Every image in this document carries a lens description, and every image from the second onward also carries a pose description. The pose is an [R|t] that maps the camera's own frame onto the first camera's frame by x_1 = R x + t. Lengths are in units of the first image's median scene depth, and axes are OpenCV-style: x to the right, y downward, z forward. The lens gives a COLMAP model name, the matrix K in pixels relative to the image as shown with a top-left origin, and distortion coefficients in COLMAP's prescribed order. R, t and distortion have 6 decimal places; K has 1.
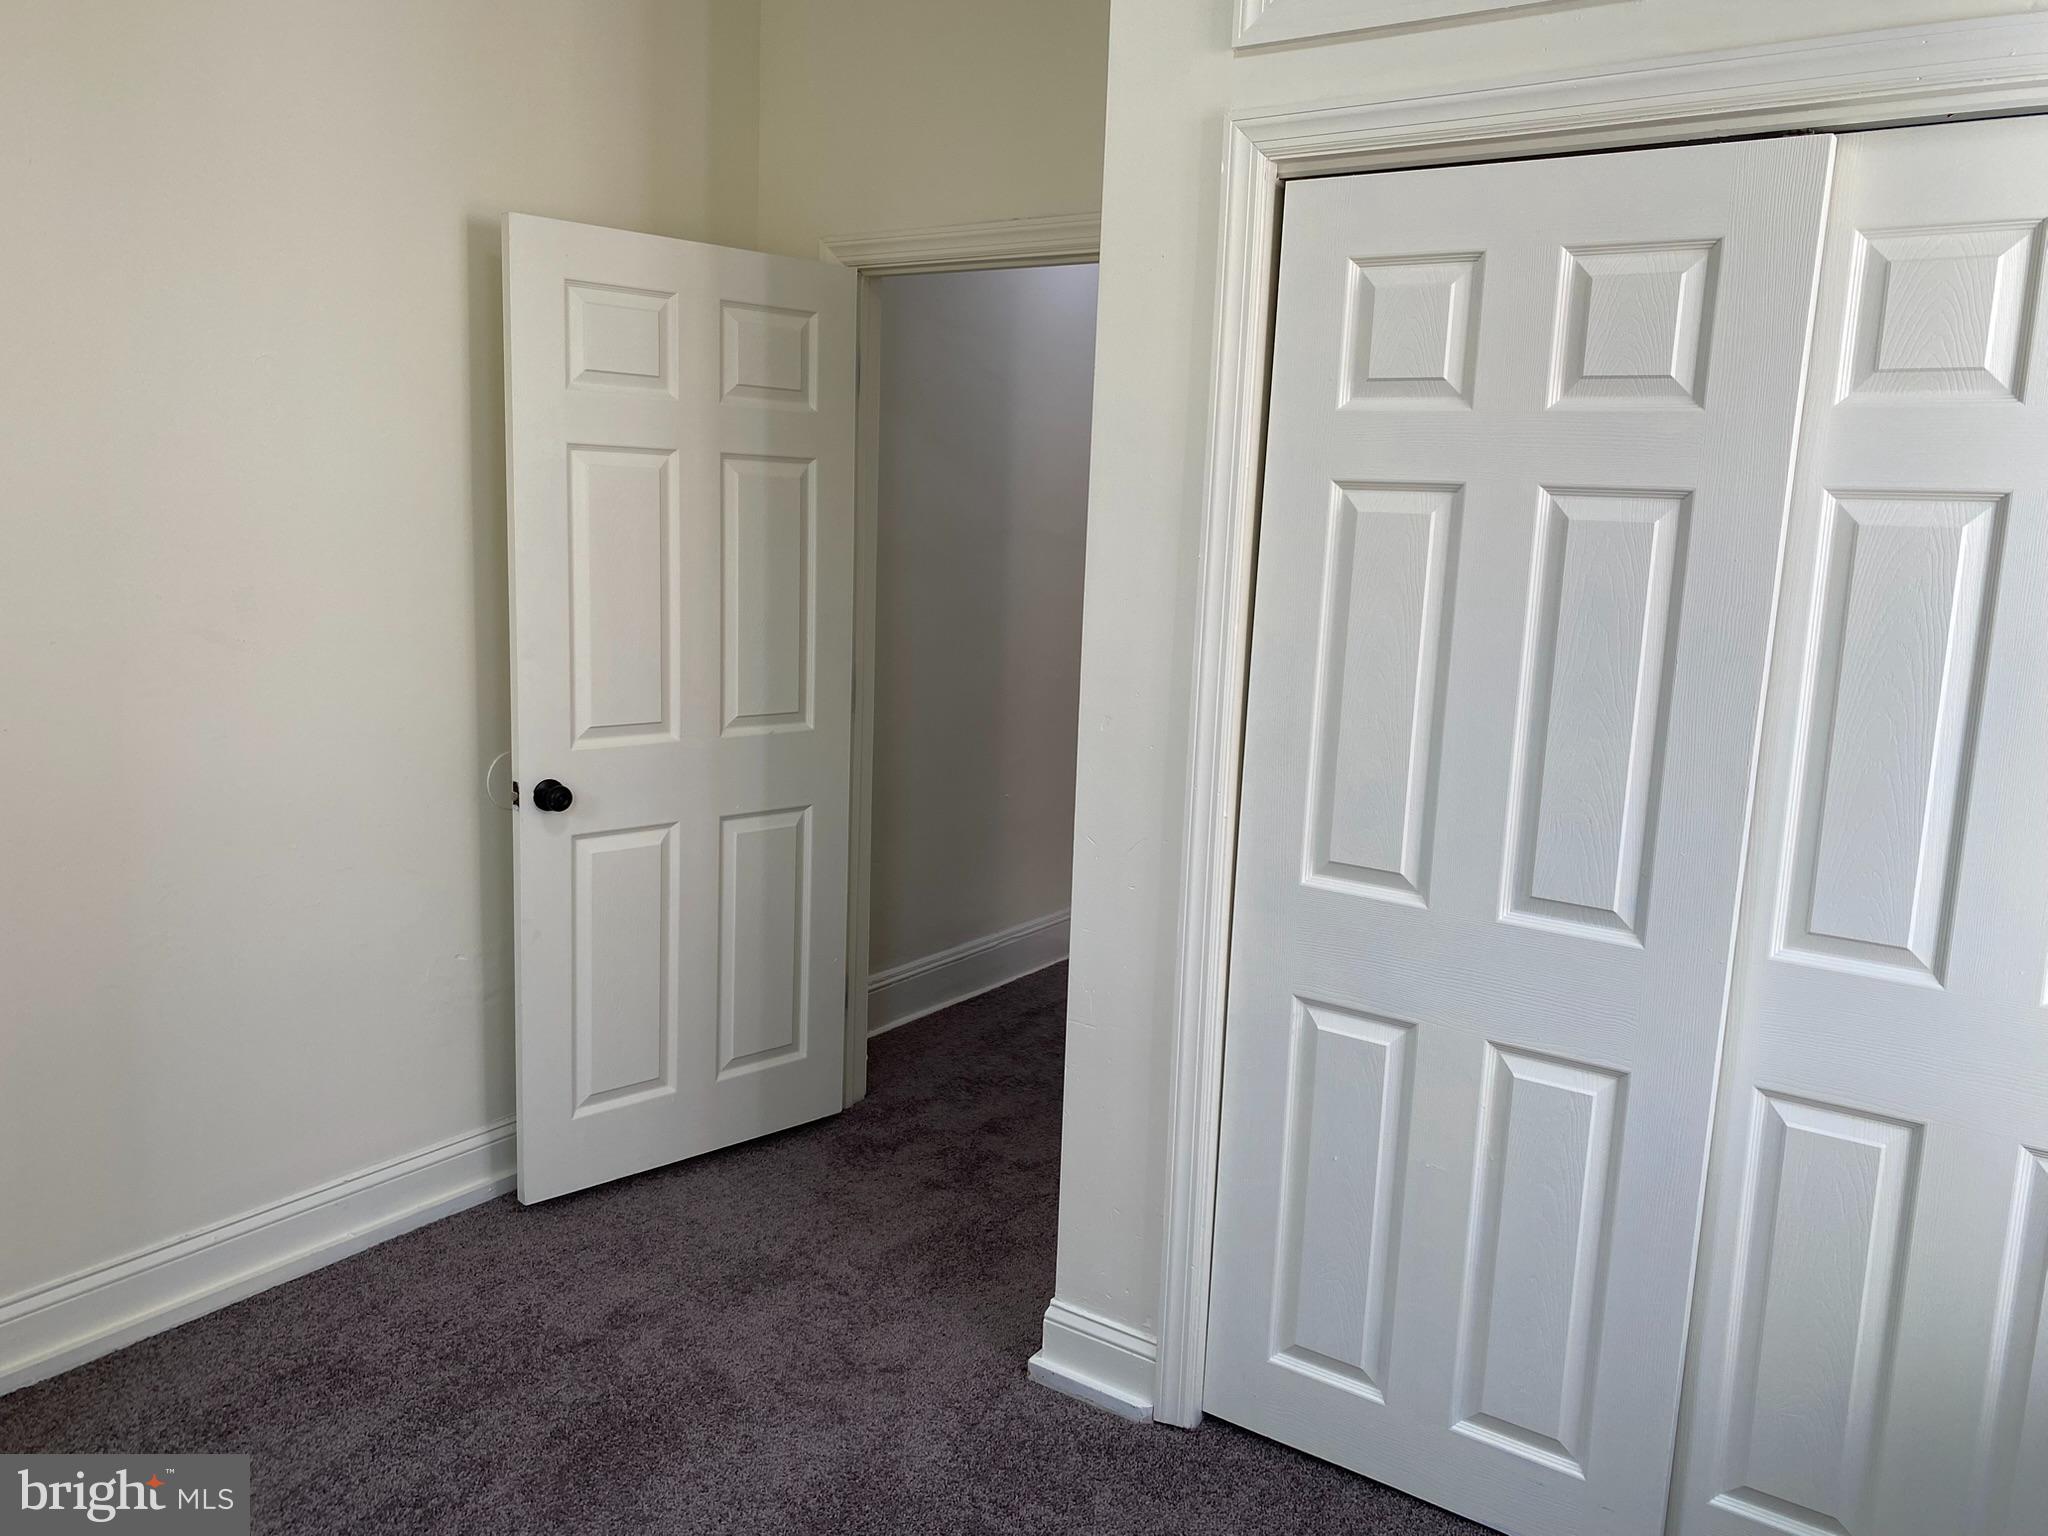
lens RADIAL K [[1550.9, 0, 1019.7], [0, 1550.9, 760.9], [0, 0, 1]] dist [0.082286, -0.119999]
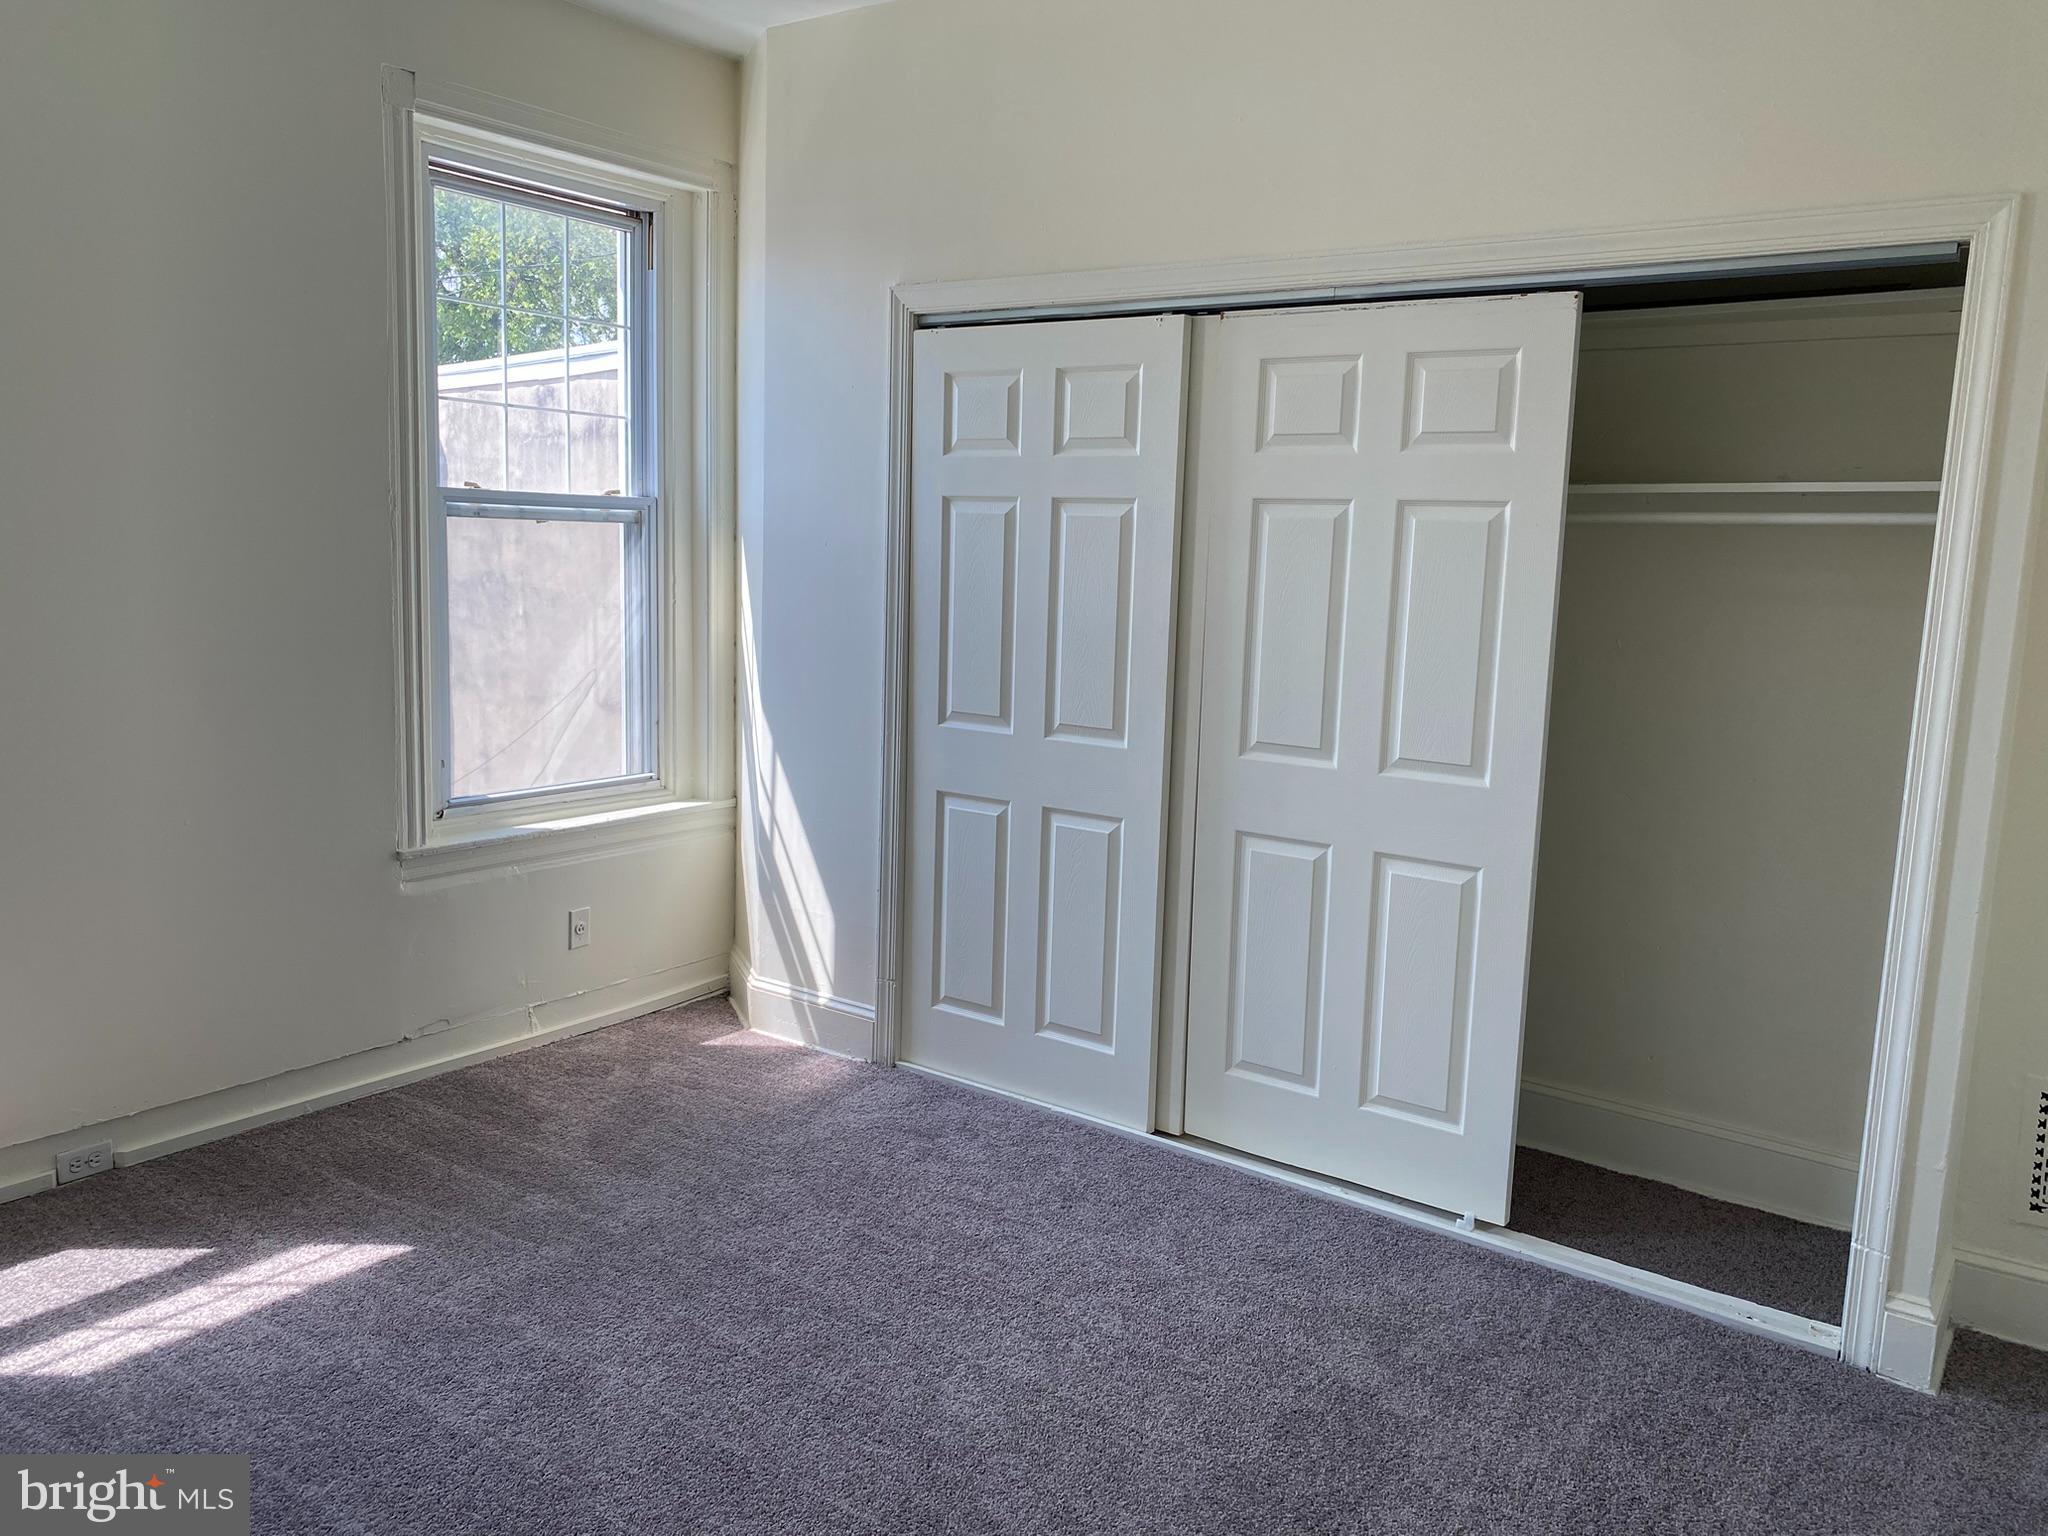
lens RADIAL K [[1548.4, 0, 1024.0], [0, 1548.4, 768.0], [0, 0, 1]] dist [0.005082, -0.005242]
pose [[-0.013430, 0.111411, -0.993684, 0.838659], [-0.202977, 0.972779, 0.111810, -0.083650], [0.979091, 0.203197, 0.009549, 0.758017]]
